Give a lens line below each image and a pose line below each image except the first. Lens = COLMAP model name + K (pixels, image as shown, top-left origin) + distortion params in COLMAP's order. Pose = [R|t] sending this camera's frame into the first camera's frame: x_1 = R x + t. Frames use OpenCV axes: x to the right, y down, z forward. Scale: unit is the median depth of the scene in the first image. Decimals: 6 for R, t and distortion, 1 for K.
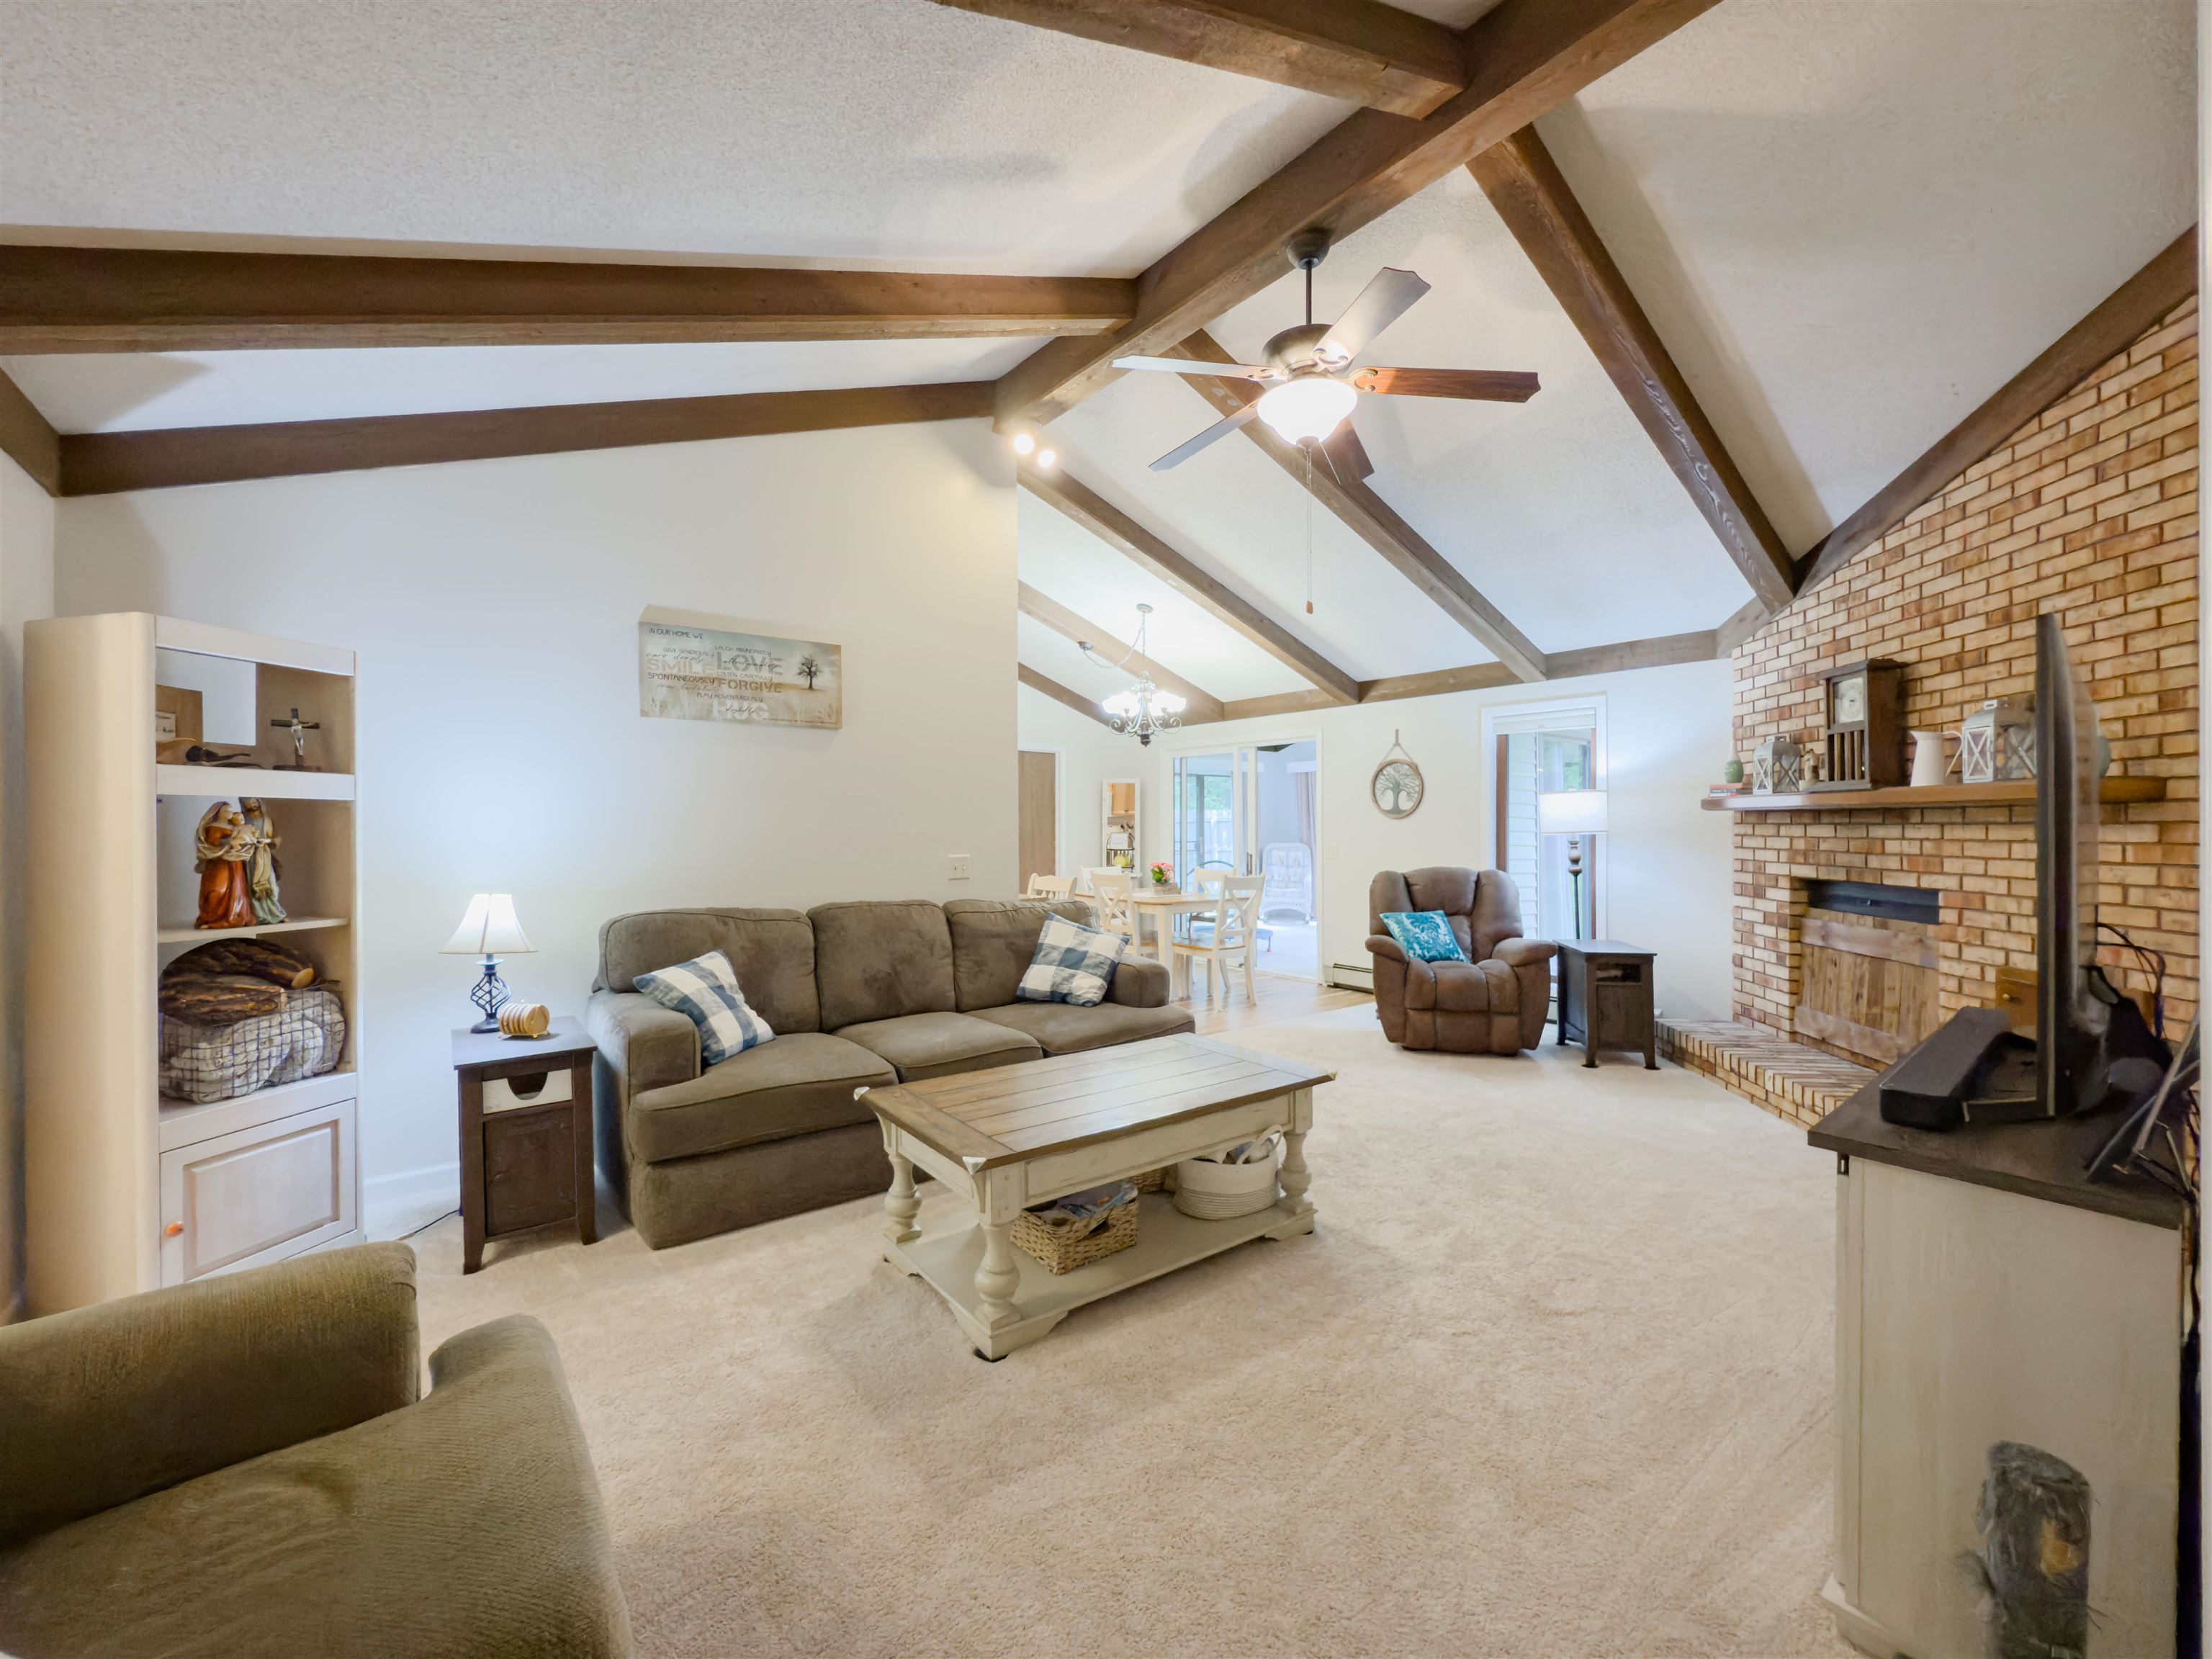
lens RADIAL K [[892.3, 0, 1102.2], [0, 892.3, 826.0], [0, 0, 1]] dist [-0.000041, -0.000074]
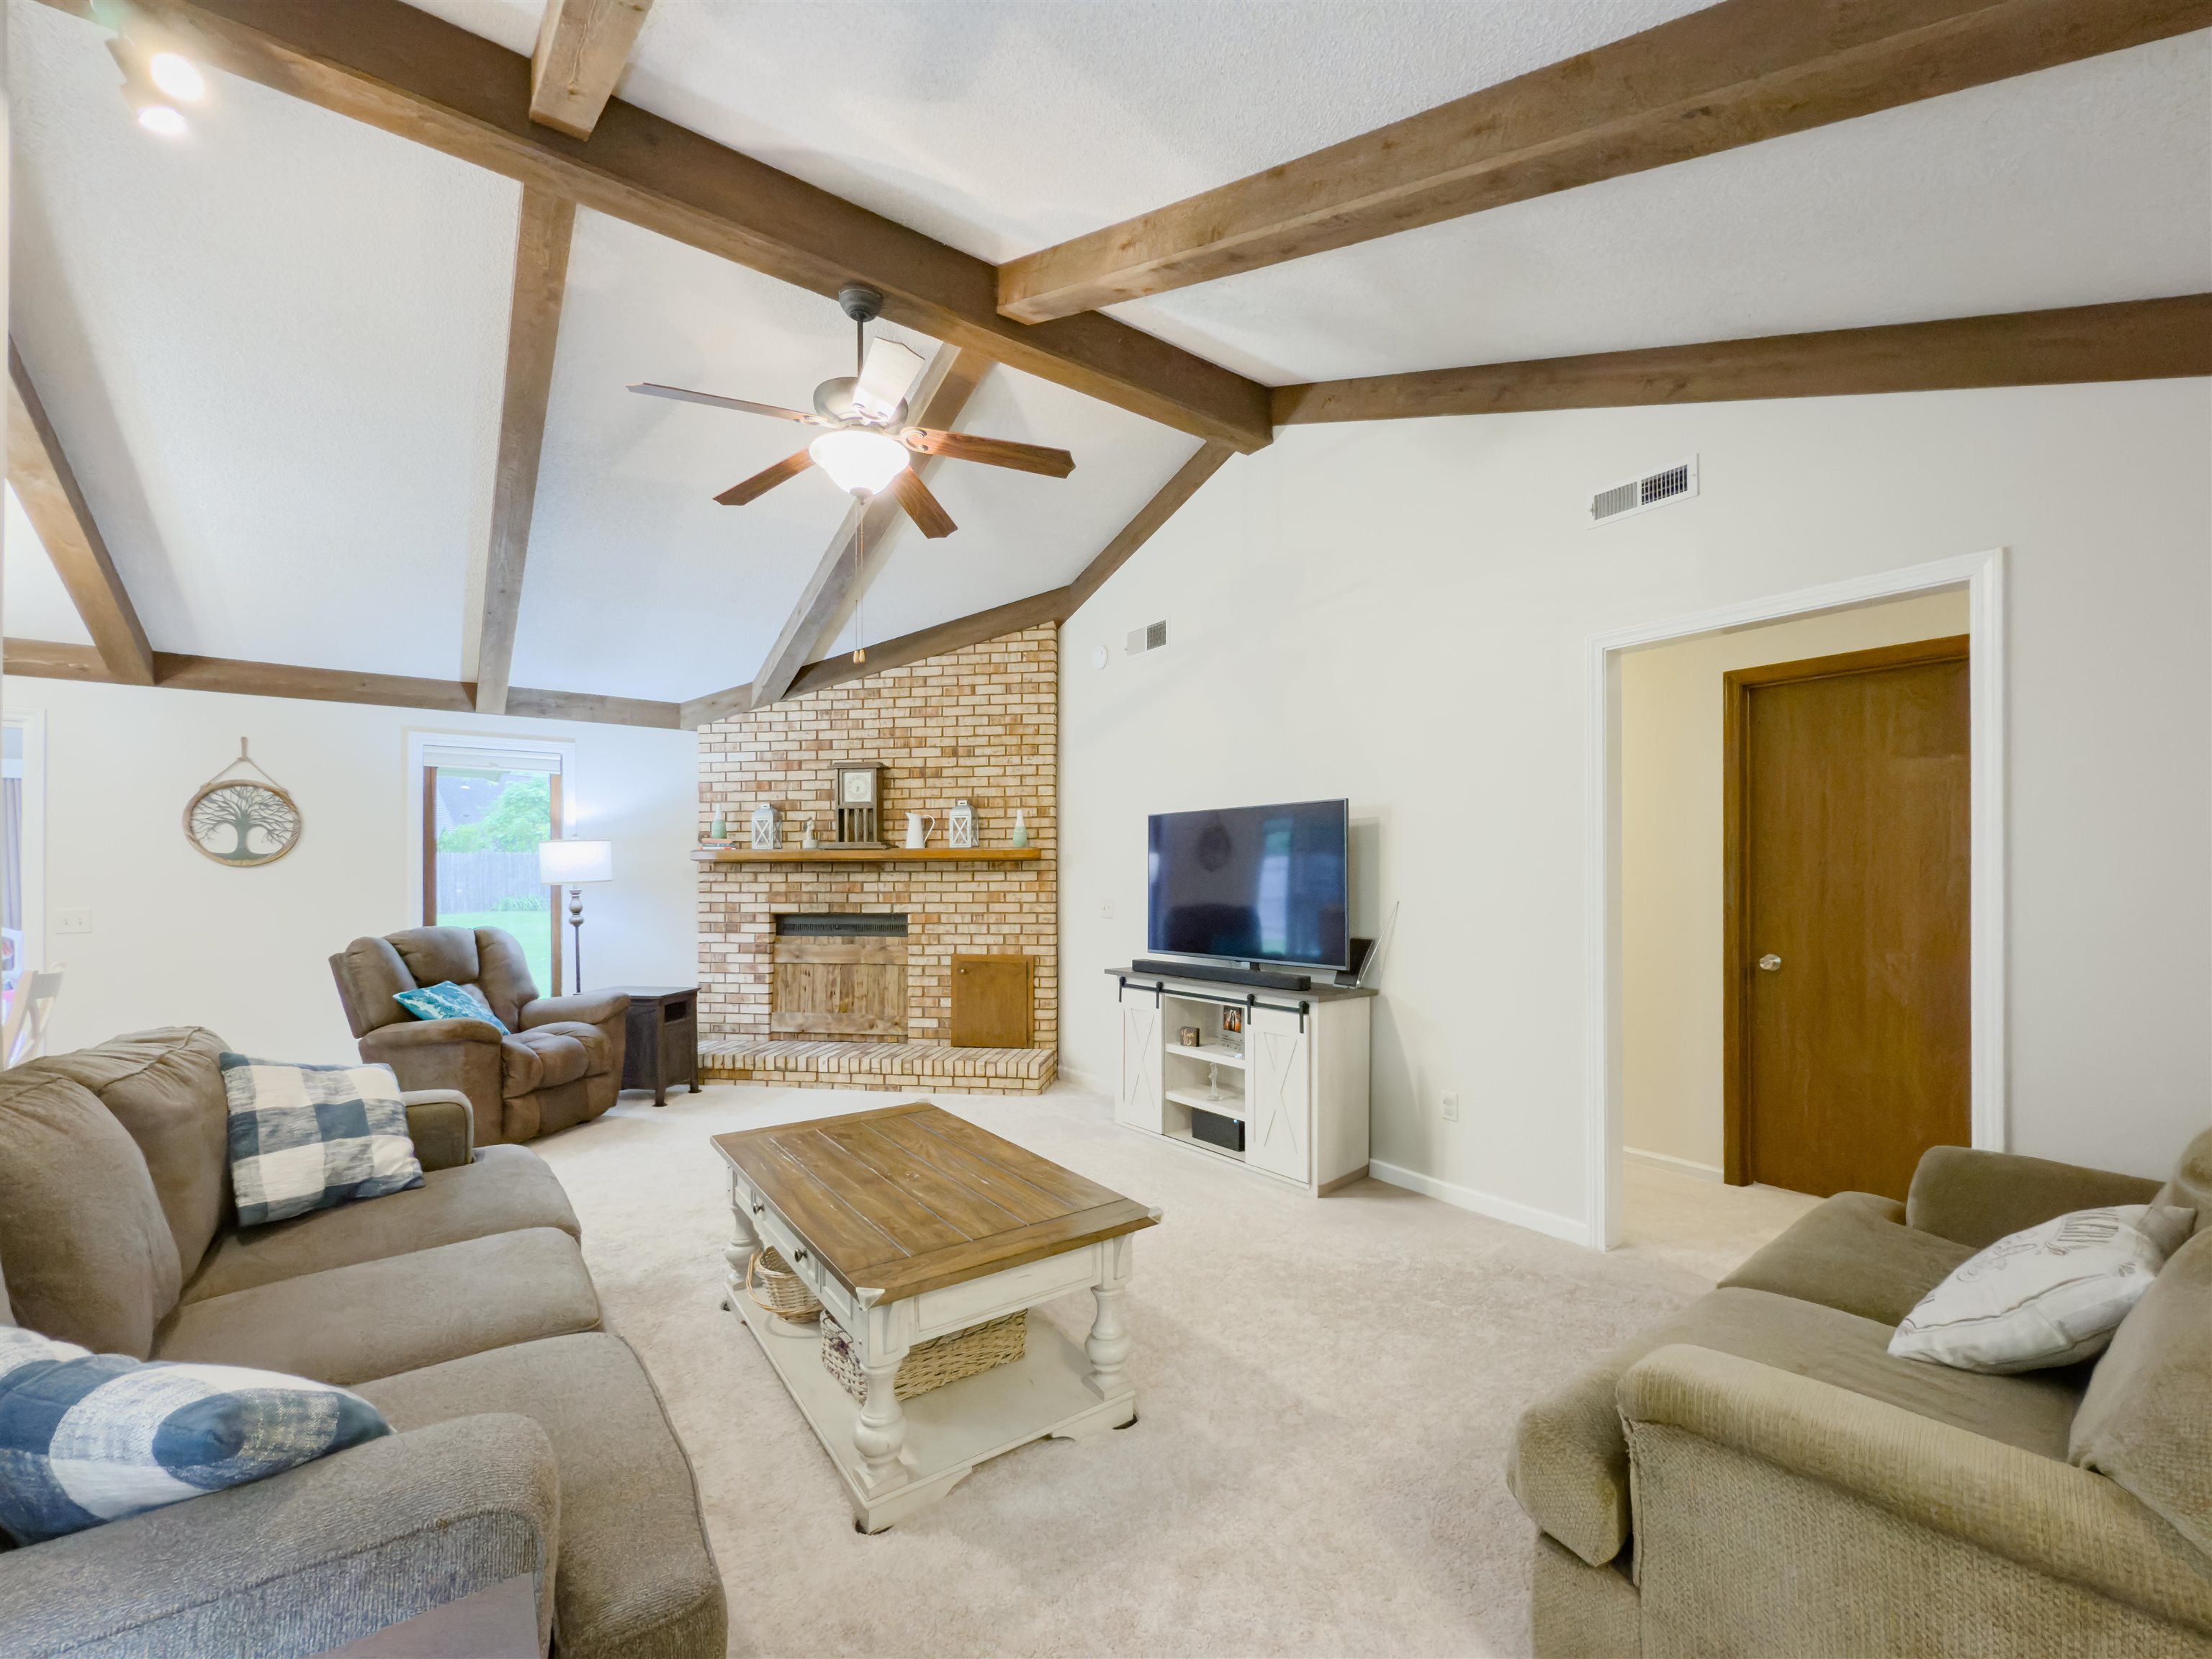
lens RADIAL K [[892.3, 0, 1133.1], [0, 892.3, 862.4], [0, 0, 1]] dist [-0.000041, -0.000074]
pose [[0.019404, 0.009545, 0.999766, -0.587996], [0.005913, 0.999936, -0.009661, -0.001269], [-0.999794, 0.006099, 0.019347, 0.515965]]
